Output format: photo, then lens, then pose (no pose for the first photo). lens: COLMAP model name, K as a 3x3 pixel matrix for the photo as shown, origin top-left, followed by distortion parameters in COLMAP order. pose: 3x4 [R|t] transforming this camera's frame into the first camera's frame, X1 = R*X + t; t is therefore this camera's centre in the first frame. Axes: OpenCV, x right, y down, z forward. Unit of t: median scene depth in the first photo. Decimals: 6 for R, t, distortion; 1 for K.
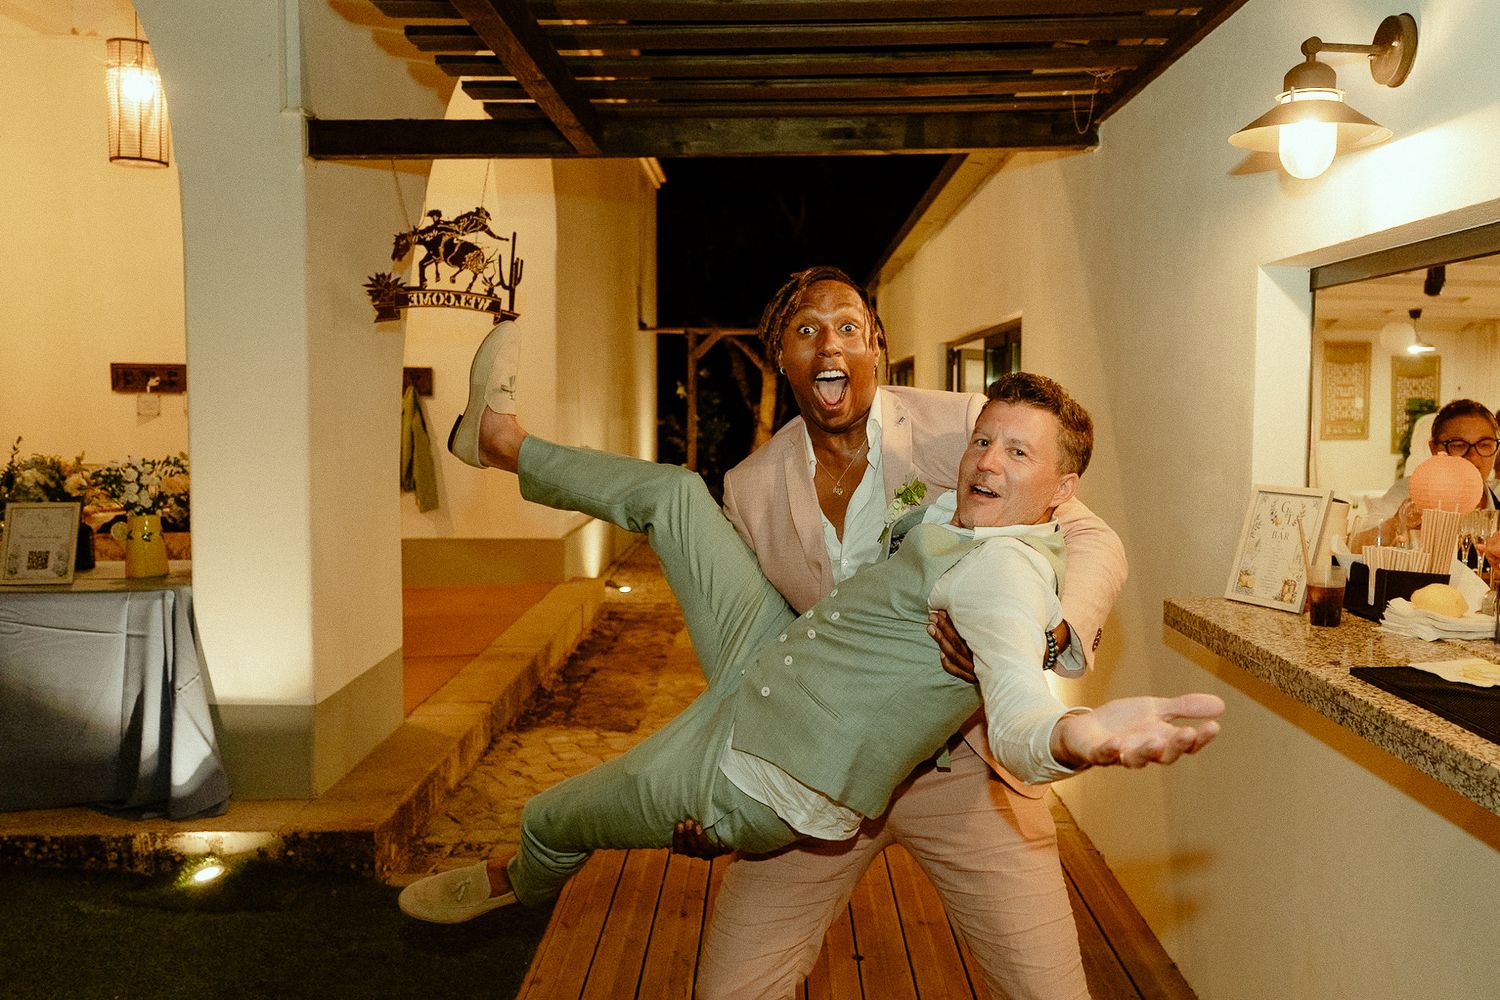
lens RADIAL K [[1078.6, 0, 754.6], [0, 1078.6, 477.8], [0, 0, 1]] dist [0.004264, 0.004239]
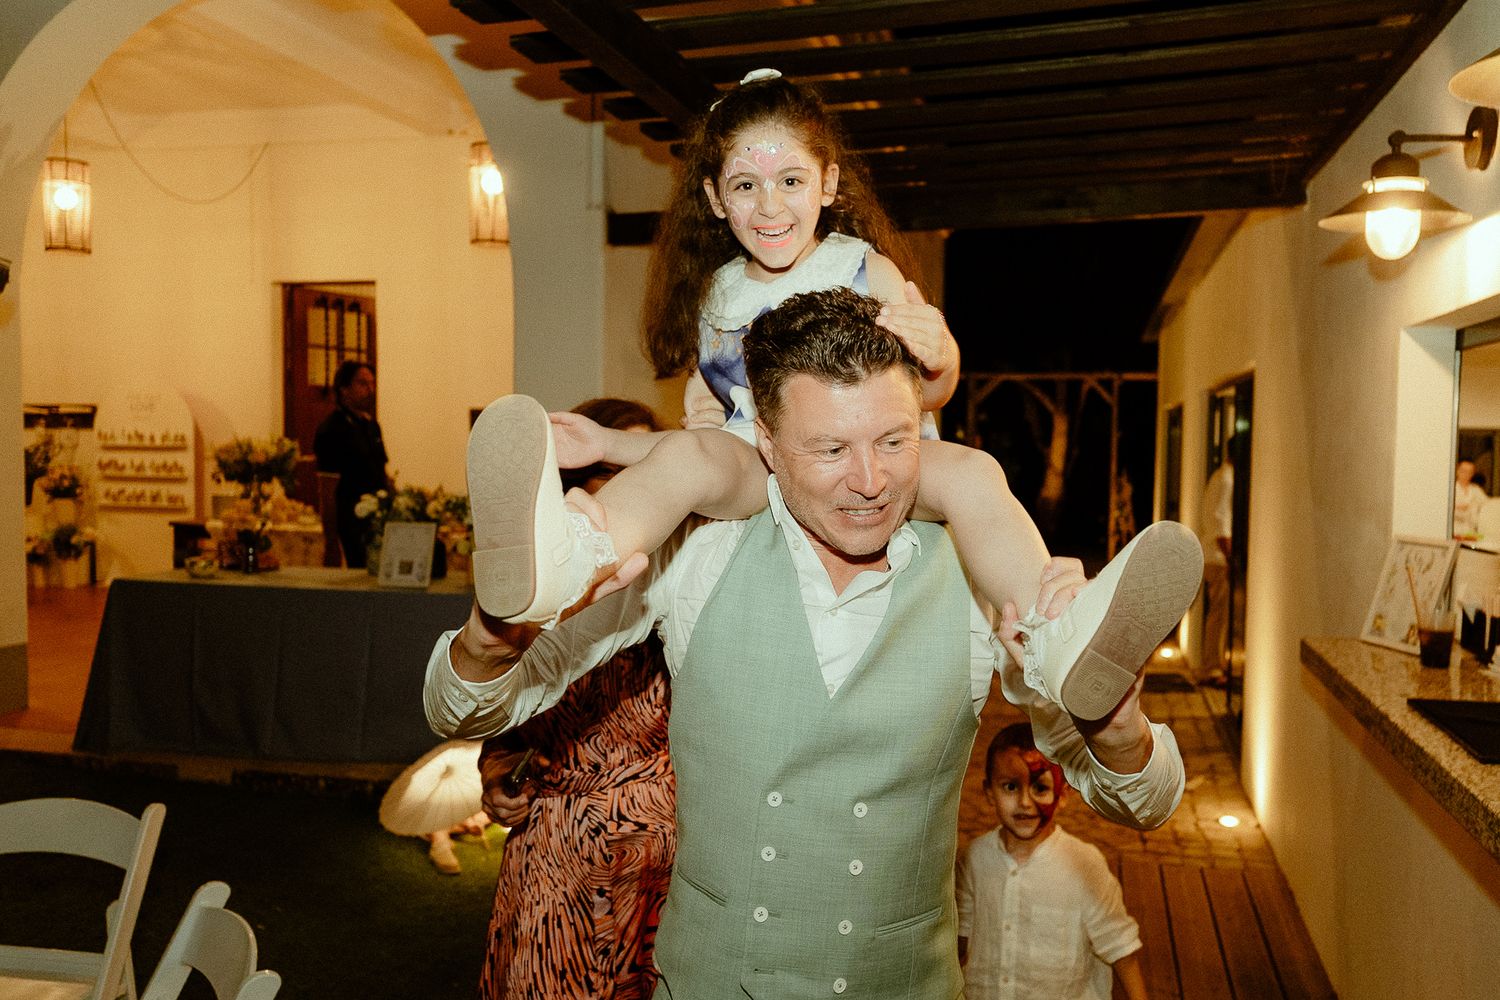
lens RADIAL K [[1078.0, 0, 769.6], [0, 1078.0, 517.1], [0, 0, 1]] dist [-0.001369, 0.001431]
pose [[0.962459, 0.026125, -0.270168, 0.088412], [-0.026228, 0.999651, 0.003231, 0.001268], [0.270158, 0.003976, 0.962808, -0.102816]]
